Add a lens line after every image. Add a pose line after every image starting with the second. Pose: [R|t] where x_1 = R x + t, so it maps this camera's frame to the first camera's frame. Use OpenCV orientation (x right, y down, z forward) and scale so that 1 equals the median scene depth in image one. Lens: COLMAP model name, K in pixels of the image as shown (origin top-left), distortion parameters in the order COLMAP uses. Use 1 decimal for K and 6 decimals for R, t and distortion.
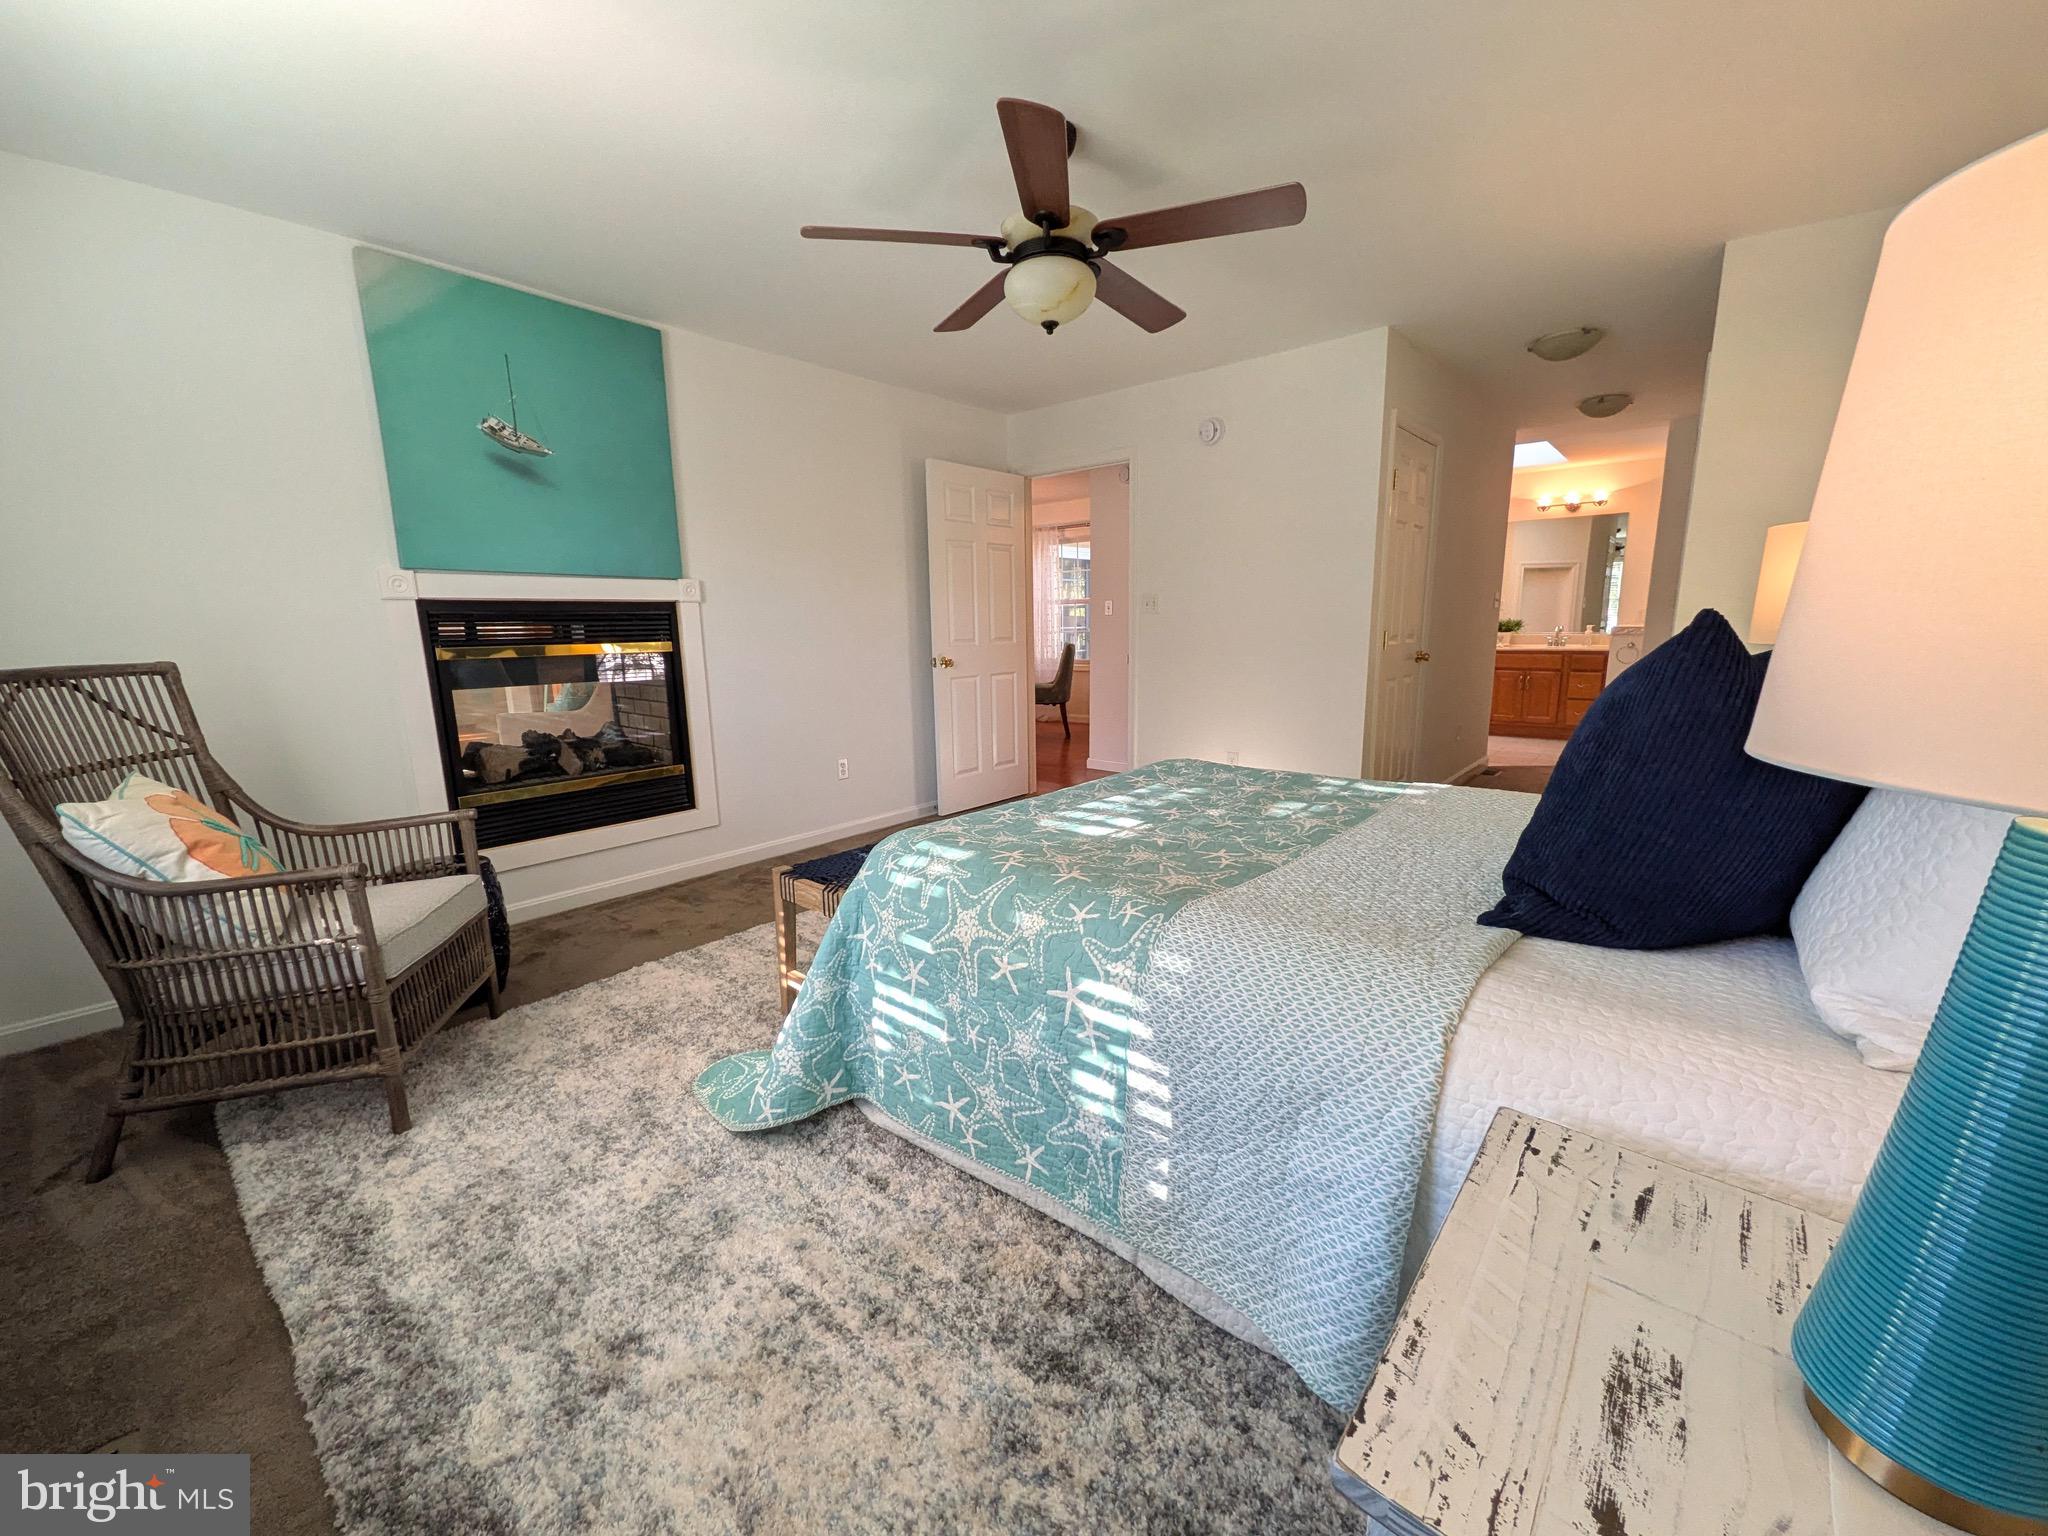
lens RADIAL K [[802.0, 0, 1015.7], [0, 802.0, 770.9], [0, 0, 1]] dist [0.004542, -0.000293]
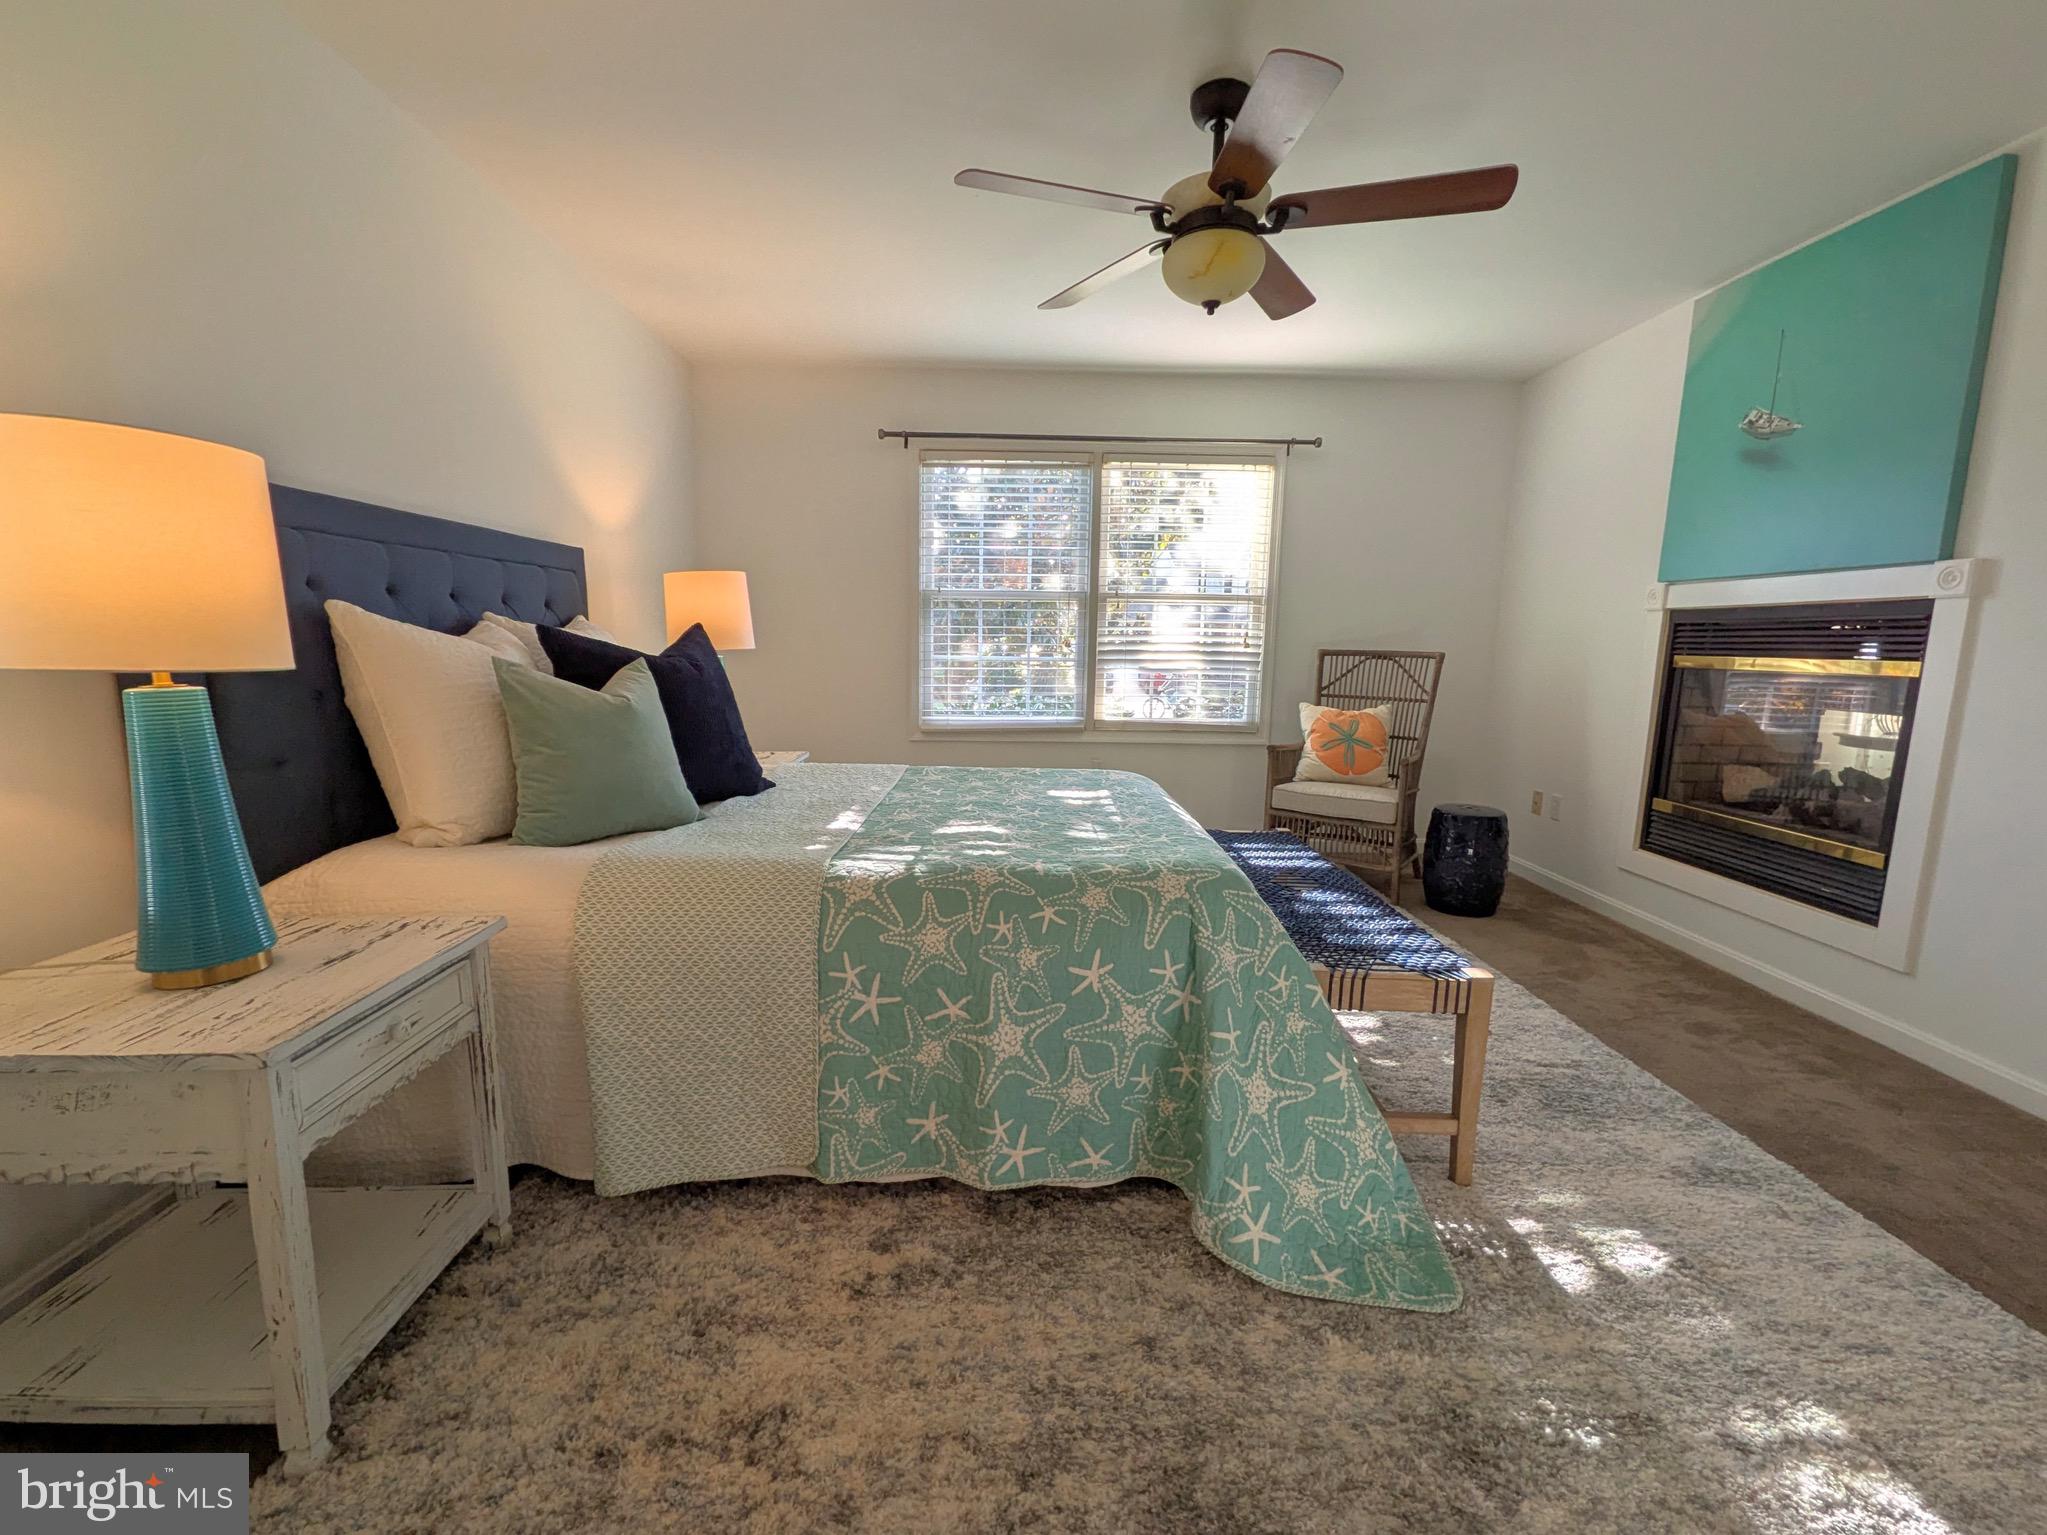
lens RADIAL K [[801.6, 0, 1015.2], [0, 801.6, 770.4], [0, 0, 1]] dist [0.004542, -0.000293]
pose [[-0.746909, 0.112596, -0.655323, 0.632270], [-0.122709, 0.945290, 0.302275, -0.221571], [0.653505, 0.306186, -0.692229, 1.204607]]
